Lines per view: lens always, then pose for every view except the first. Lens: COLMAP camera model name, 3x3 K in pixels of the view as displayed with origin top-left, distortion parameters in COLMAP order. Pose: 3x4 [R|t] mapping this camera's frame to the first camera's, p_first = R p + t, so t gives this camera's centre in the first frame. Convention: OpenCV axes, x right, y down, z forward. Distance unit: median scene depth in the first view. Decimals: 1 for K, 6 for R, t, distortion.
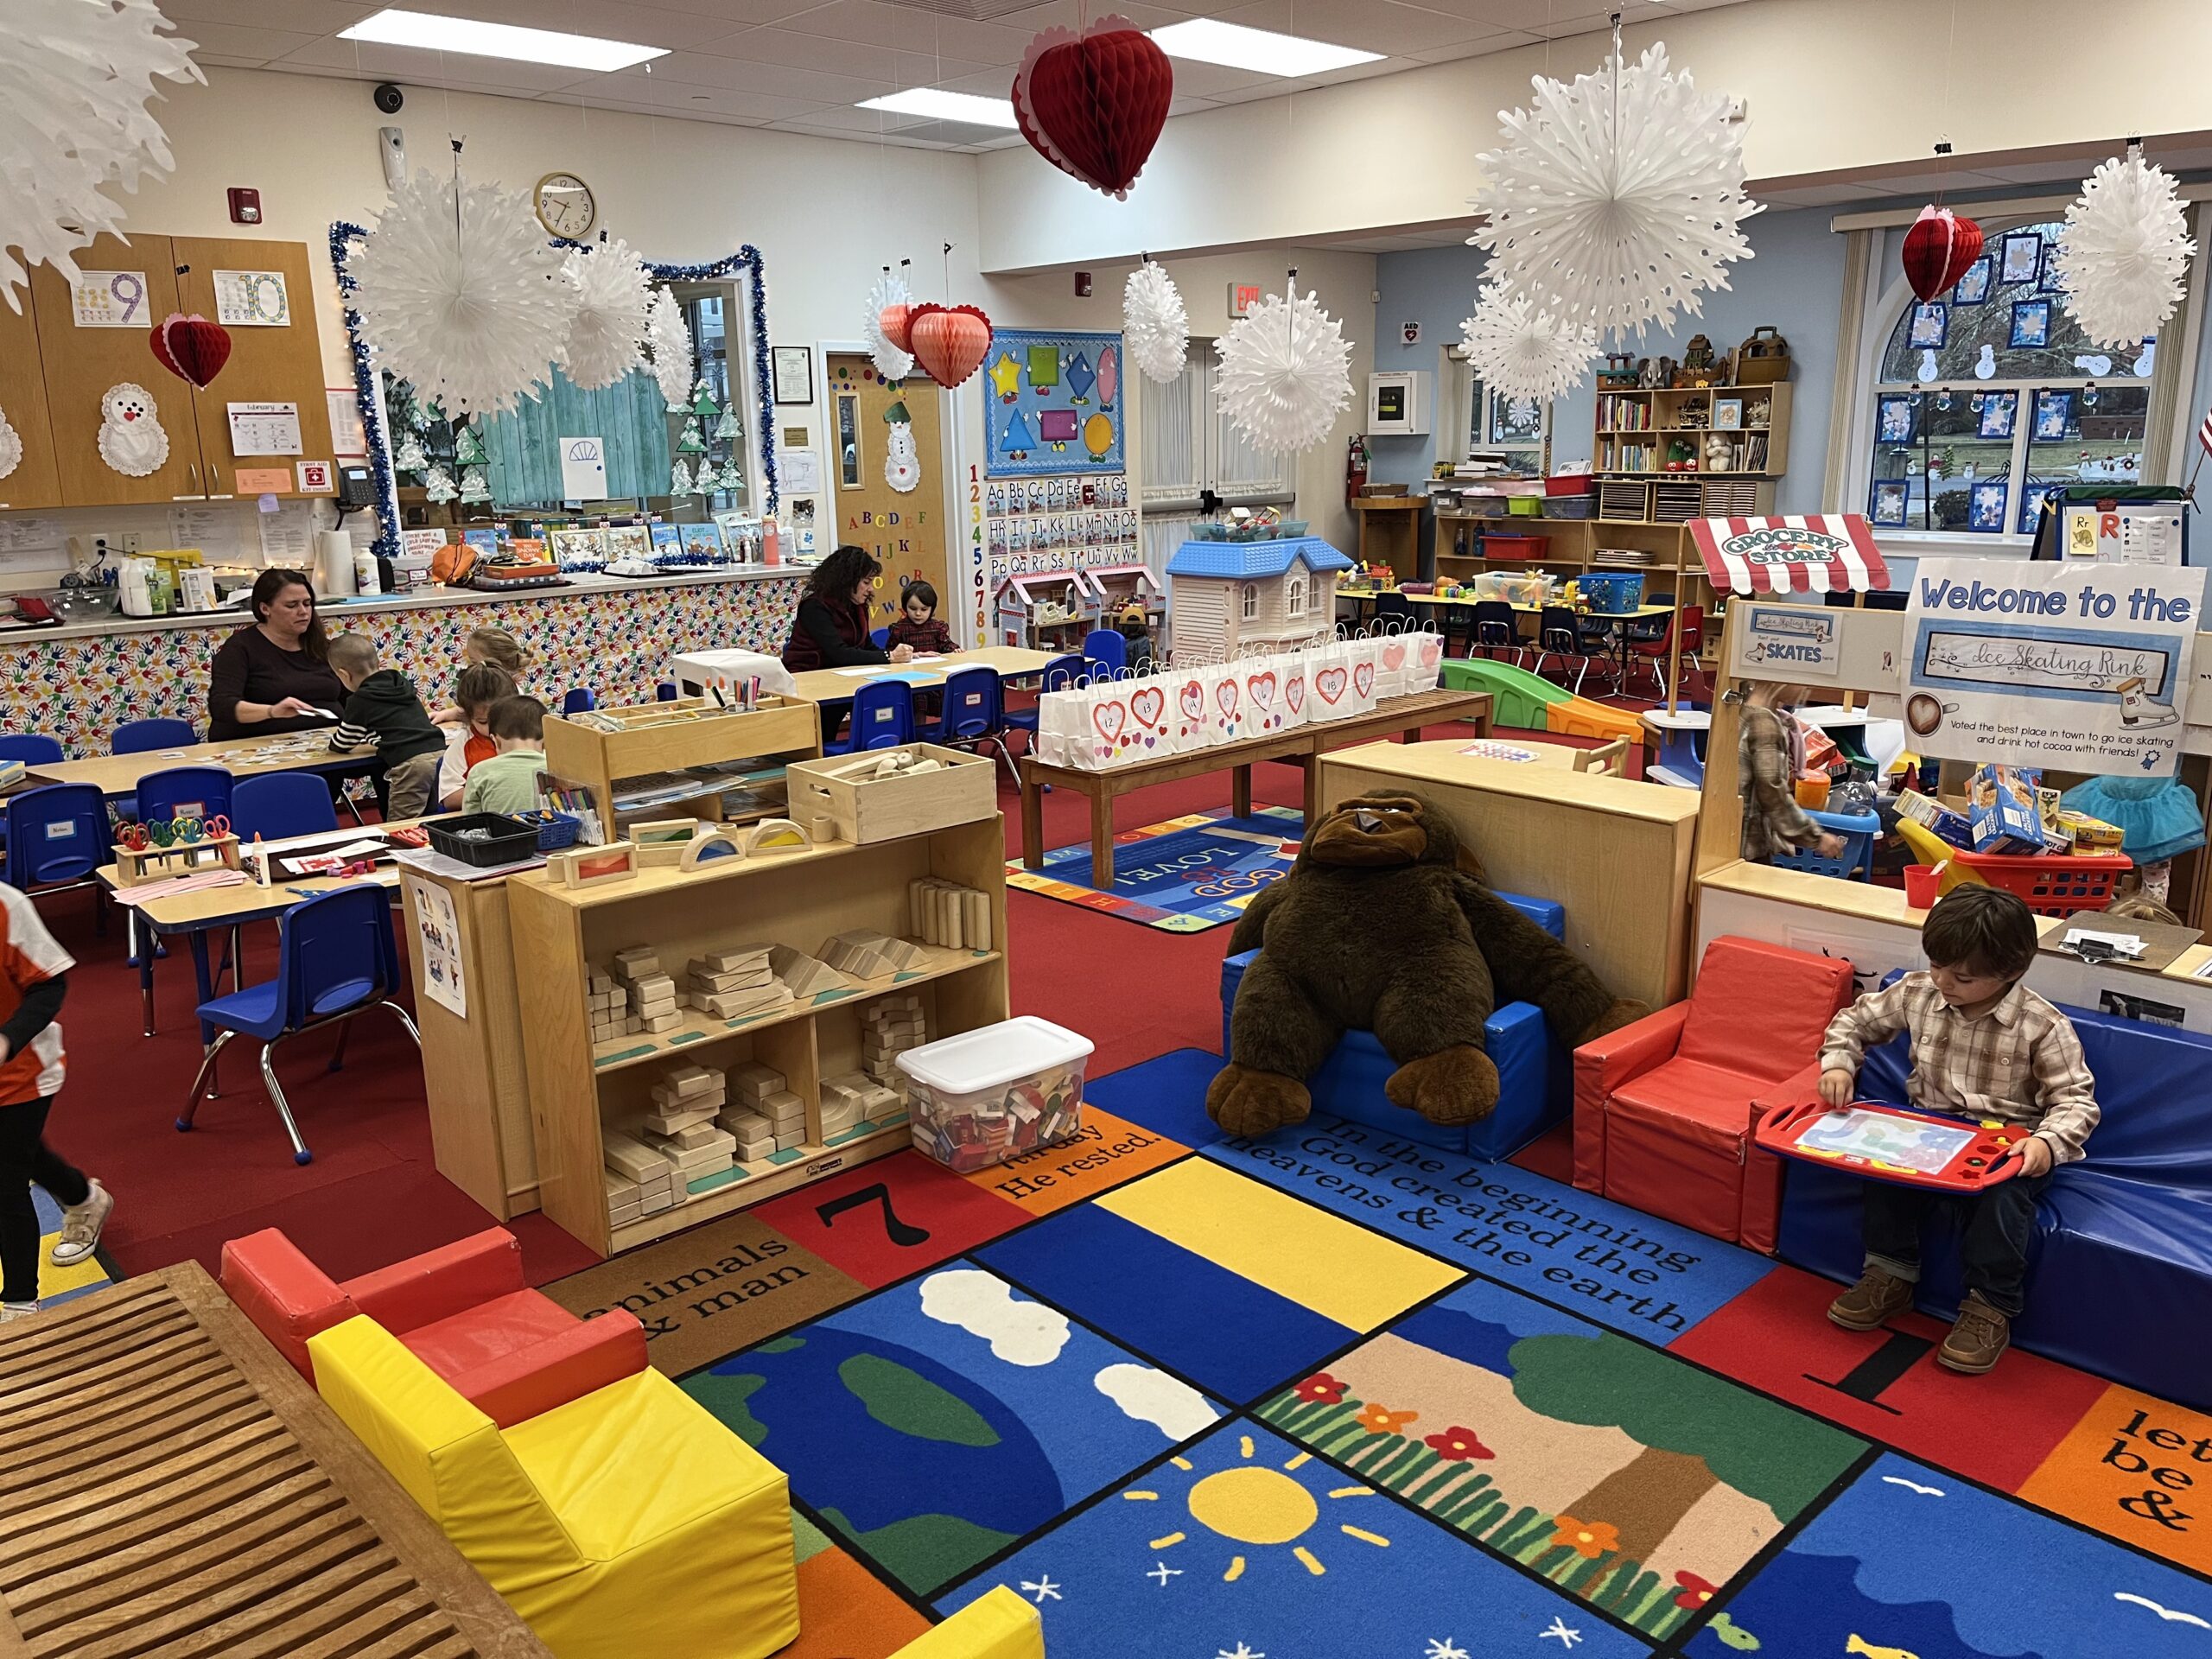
lens RADIAL K [[1688.3, 0, 1104.7], [0, 1688.3, 828.4], [0, 0, 1]] dist [0.015992, -0.003363]
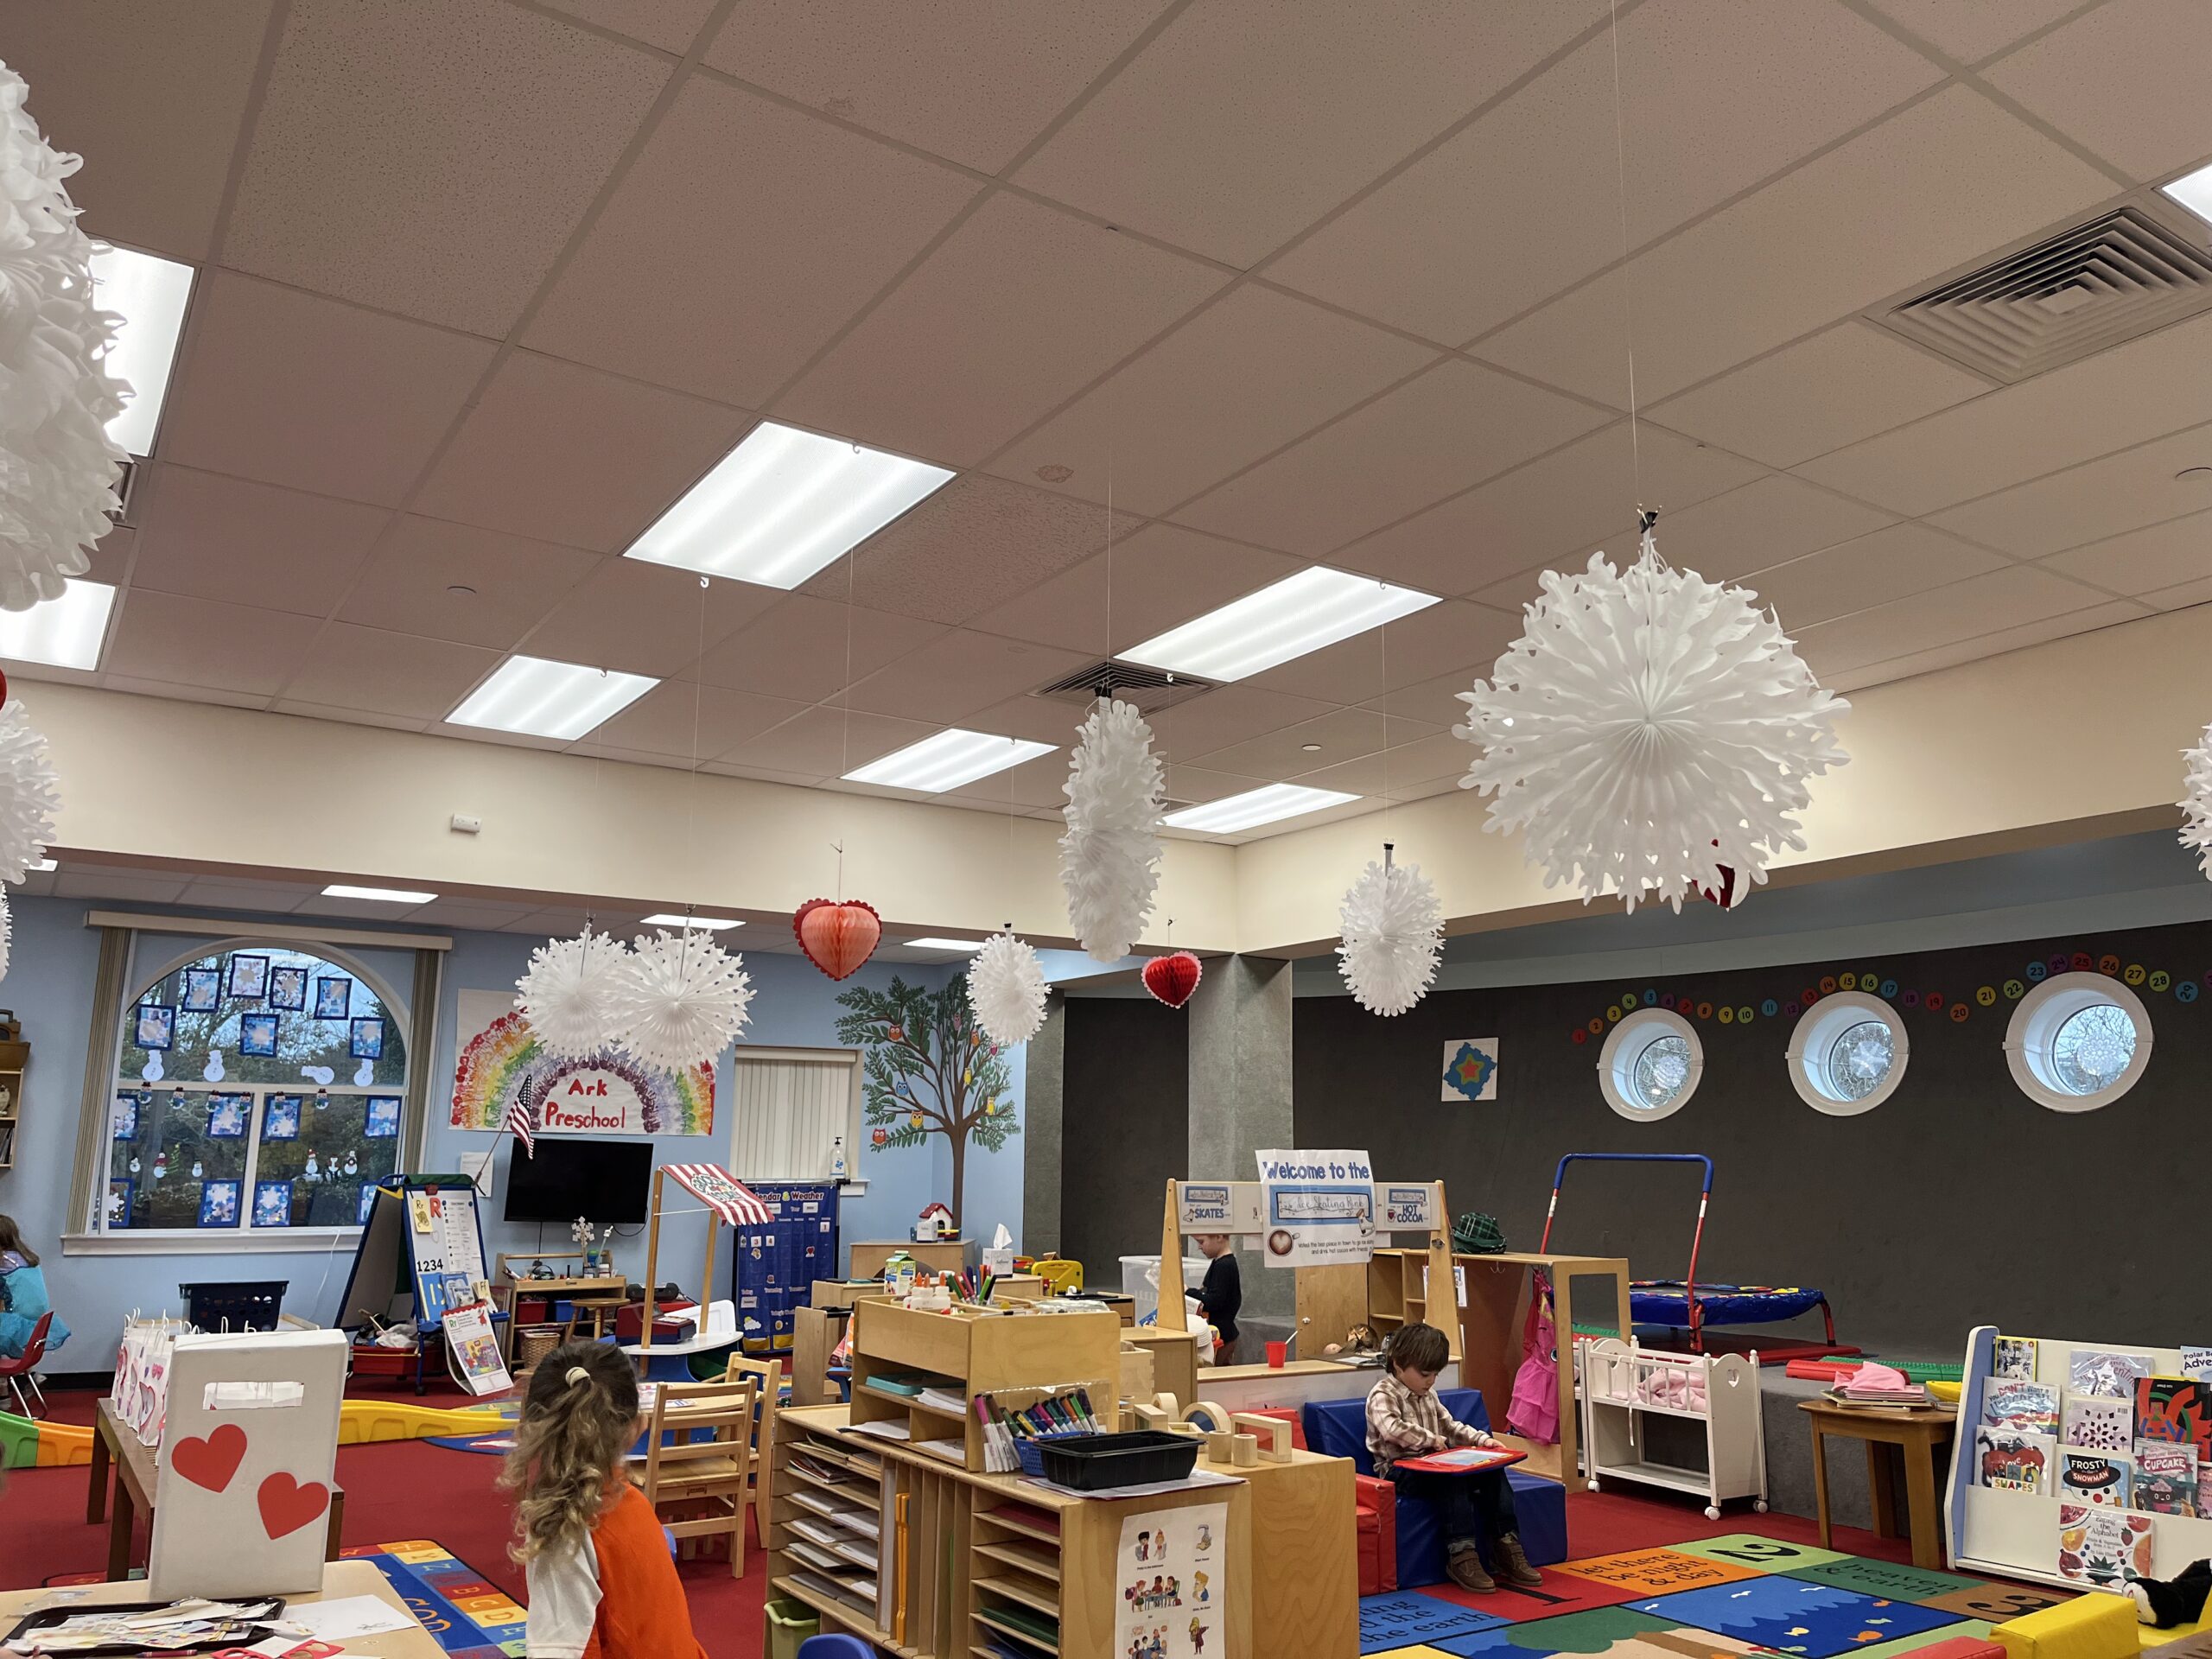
lens RADIAL K [[1688.3, 0, 1106.9], [0, 1688.3, 833.4], [0, 0, 1]] dist [0.015992, -0.003363]
pose [[0.171648, 0.210560, 0.962394, -0.986636], [0.223050, 0.943218, -0.246146, -0.060917], [-0.959576, 0.256912, 0.114936, 0.695347]]
